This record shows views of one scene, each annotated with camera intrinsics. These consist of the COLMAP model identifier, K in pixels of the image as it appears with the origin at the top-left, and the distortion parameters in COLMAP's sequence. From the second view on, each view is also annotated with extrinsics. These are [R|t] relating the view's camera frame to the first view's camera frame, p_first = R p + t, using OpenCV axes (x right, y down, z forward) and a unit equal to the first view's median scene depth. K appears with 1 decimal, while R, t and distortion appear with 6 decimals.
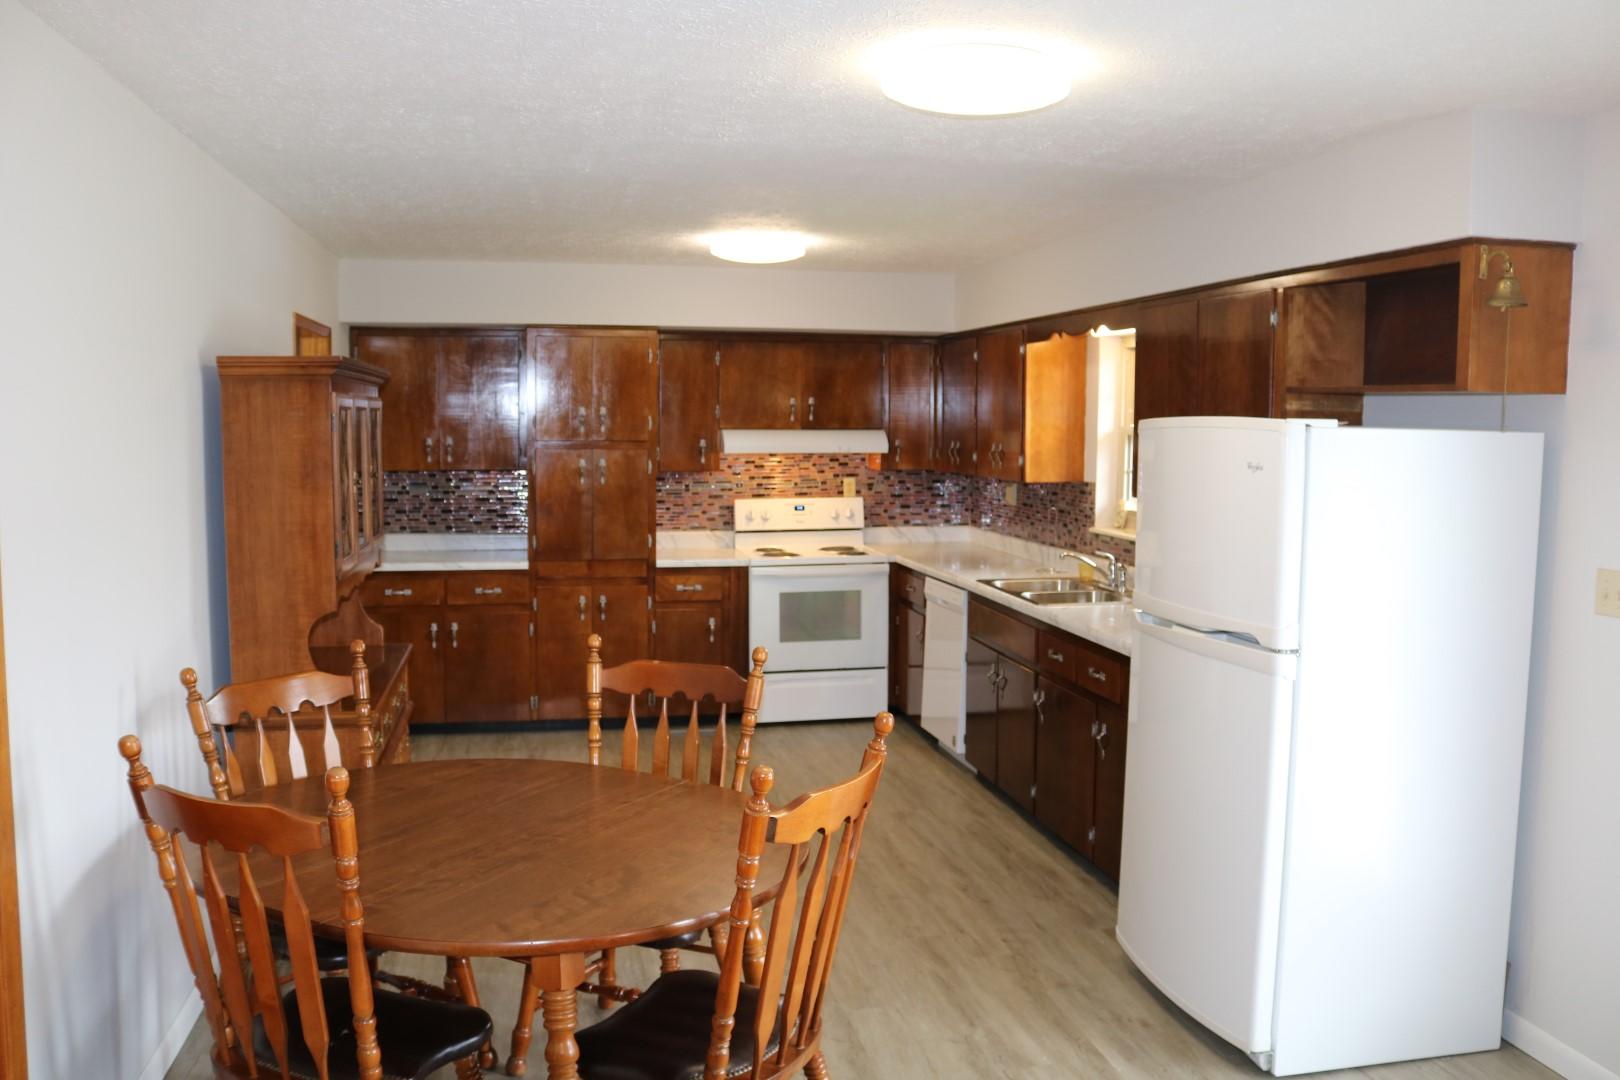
lens RADIAL K [[1341.1, 0, 810.0], [0, 1341.1, 540.0], [0, 0, 1]] dist [-0.146198, 0.118453]
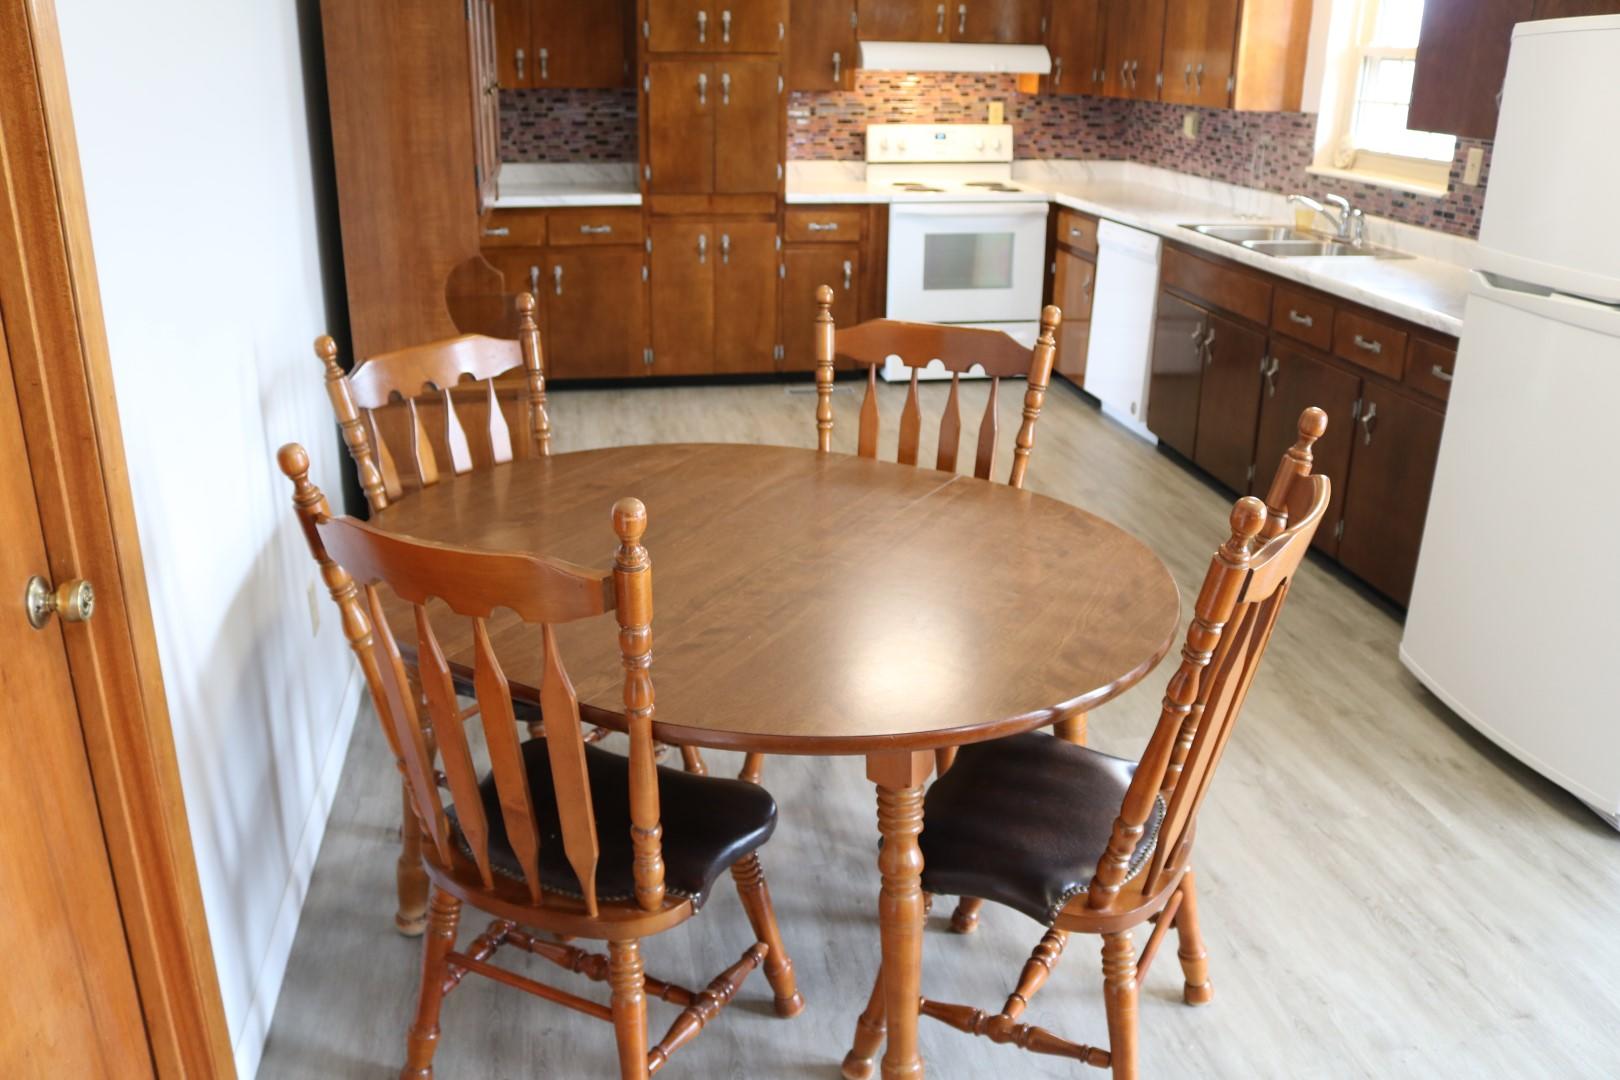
lens RADIAL K [[1341.1, 0, 810.0], [0, 1341.1, 540.0], [0, 0, 1]] dist [-0.146198, 0.118453]
pose [[0.999634, 0.017034, -0.021005, -0.079473], [-0.010896, 0.964546, 0.263689, 0.003956], [0.024752, -0.263363, 0.964379, 0.107805]]
